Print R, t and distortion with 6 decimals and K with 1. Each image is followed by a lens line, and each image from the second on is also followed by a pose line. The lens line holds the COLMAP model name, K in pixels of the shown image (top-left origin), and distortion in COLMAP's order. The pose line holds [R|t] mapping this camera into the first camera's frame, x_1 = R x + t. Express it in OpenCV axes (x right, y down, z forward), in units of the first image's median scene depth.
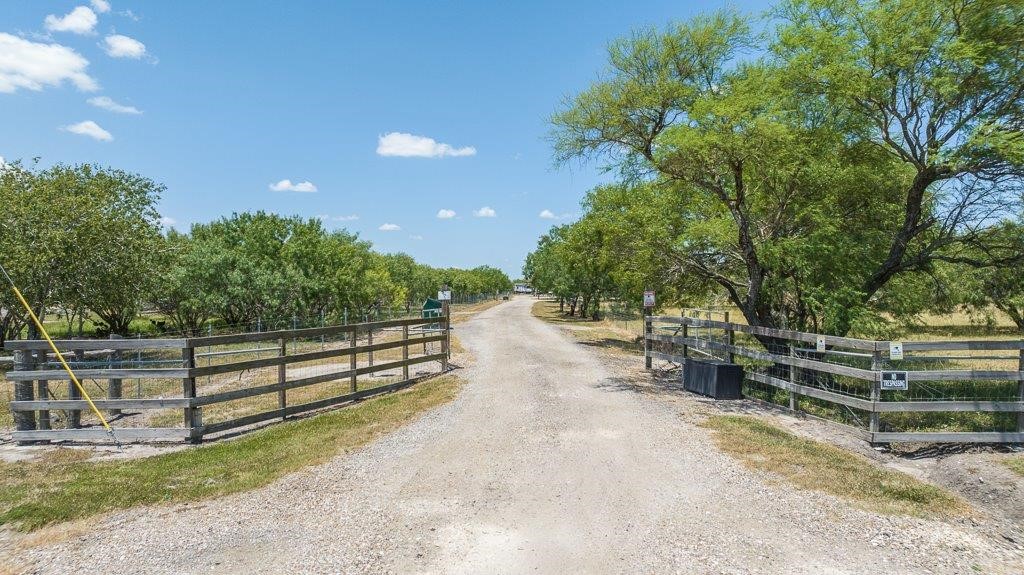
lens RADIAL K [[717.6, 0, 522.2], [0, 717.6, 268.0], [0, 0, 1]] dist [-0.031720, 0.041185]
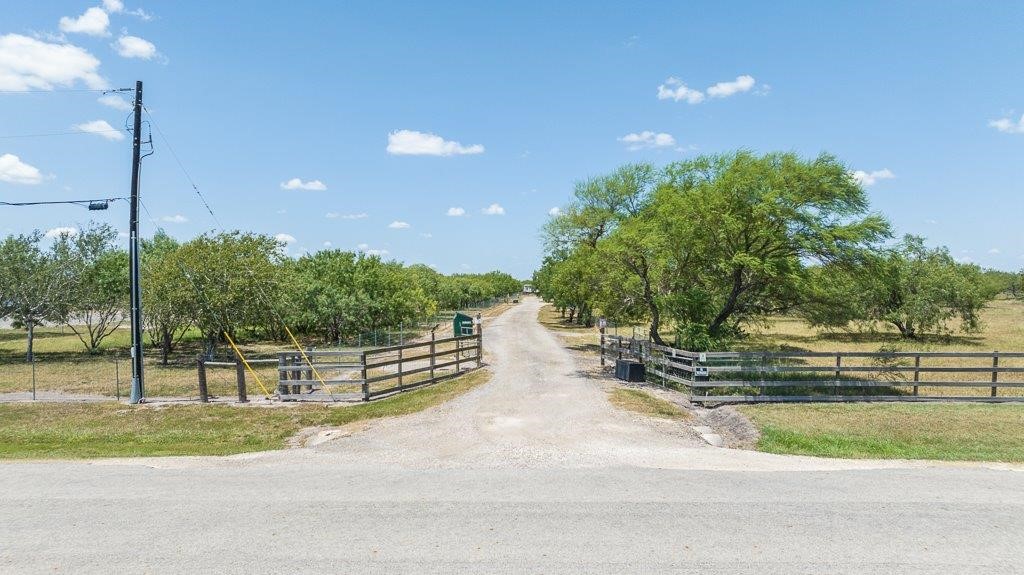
lens RADIAL K [[717.6, 0, 514.4], [0, 717.6, 288.1], [0, 0, 1]] dist [-0.031720, 0.041185]
pose [[0.999714, -0.001149, -0.023881, 0.005086], [0.001907, 0.999494, 0.031735, -0.034951], [0.023832, -0.031772, 0.999211, -0.250279]]
